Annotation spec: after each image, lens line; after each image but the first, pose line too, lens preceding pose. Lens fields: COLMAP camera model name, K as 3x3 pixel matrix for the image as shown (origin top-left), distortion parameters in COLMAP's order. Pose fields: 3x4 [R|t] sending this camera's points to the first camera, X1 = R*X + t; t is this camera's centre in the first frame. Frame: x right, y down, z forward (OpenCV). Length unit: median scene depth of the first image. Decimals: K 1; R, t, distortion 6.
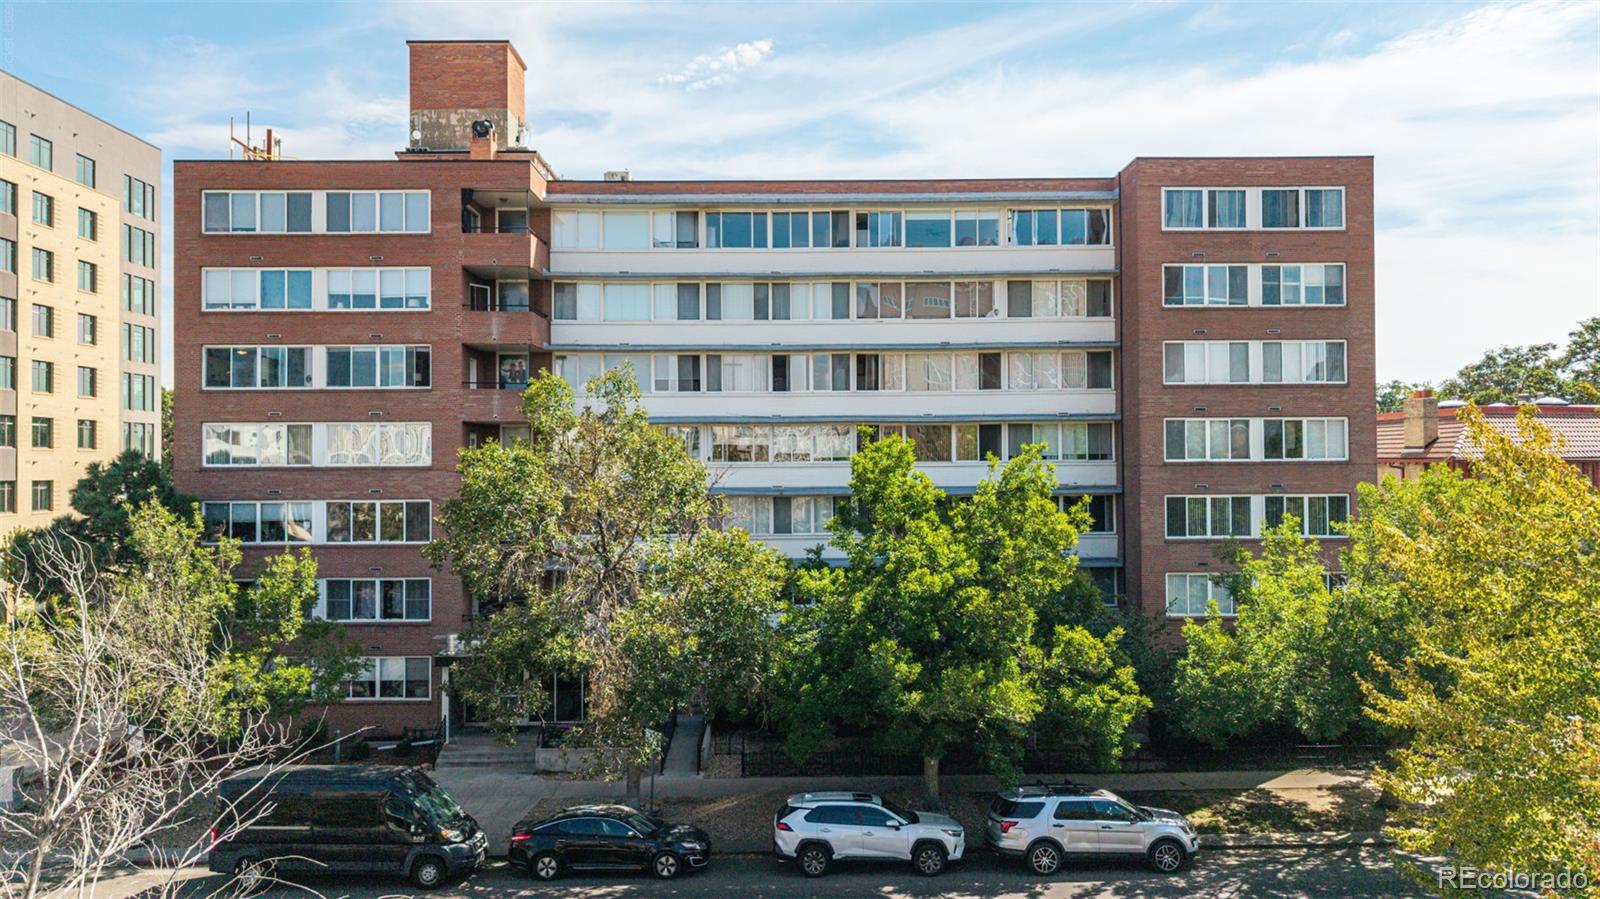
lens RADIAL K [[1093.1, 0, 800.0], [0, 1093.1, 449.5], [0, 0, 1]] dist [-0.023761, 0.000003]
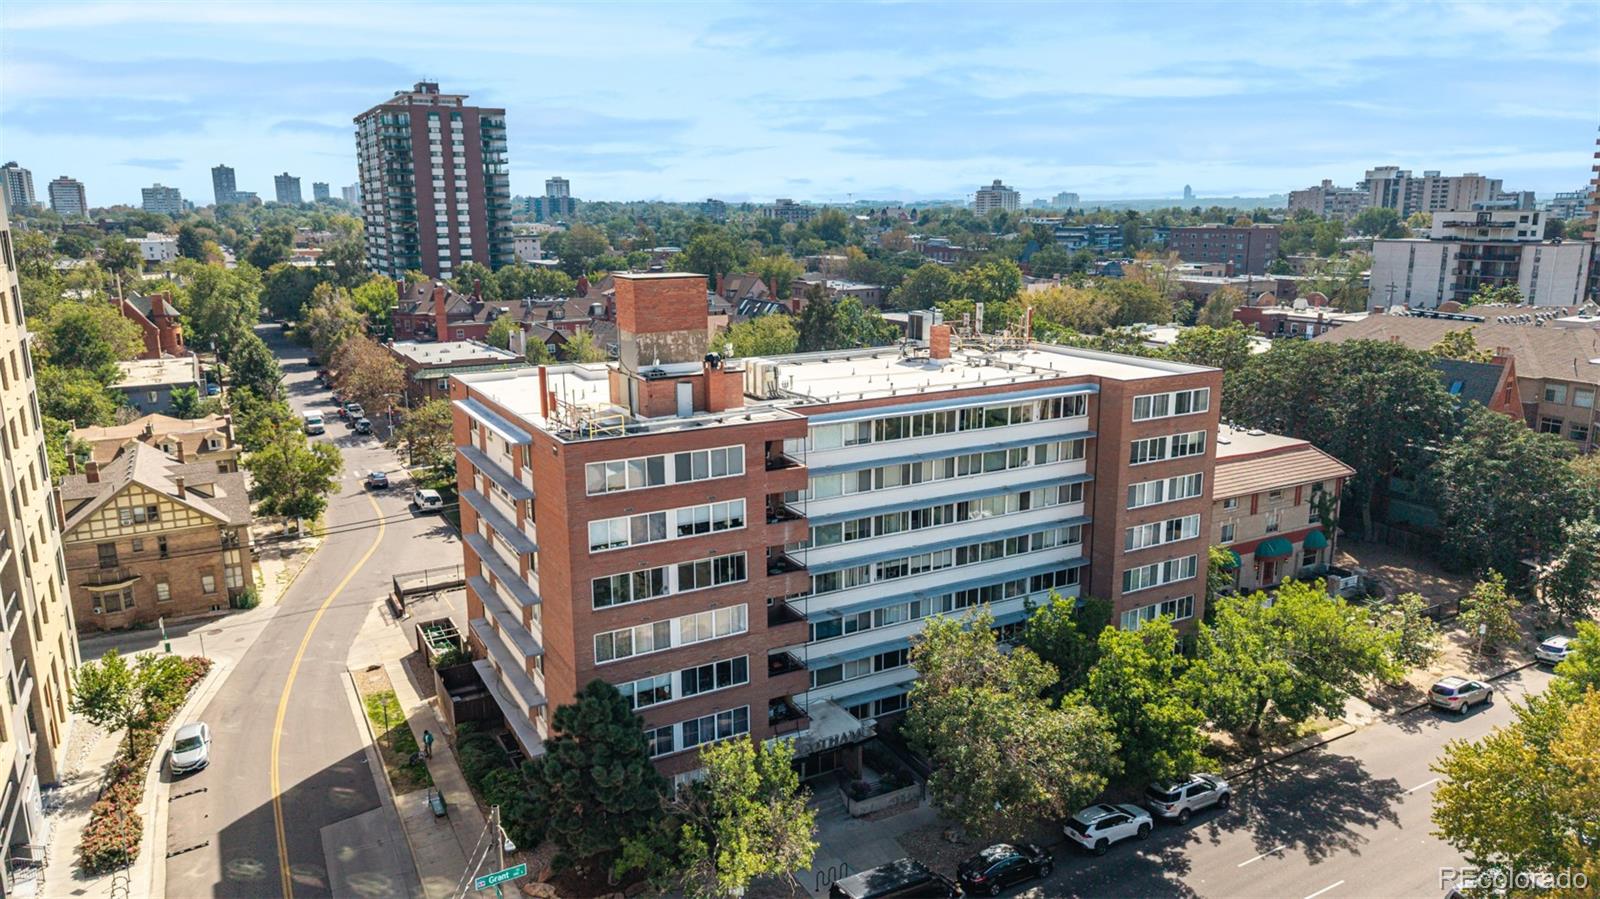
lens RADIAL K [[1086.5, 0, 800.0], [0, 1086.5, 449.5], [0, 0, 1]] dist [0.034663, -0.001438]
pose [[0.876739, -0.102220, 0.469978, -0.858186], [-0.002052, 0.976351, 0.216183, -0.490197], [-0.480961, -0.190500, 0.855795, -0.193580]]
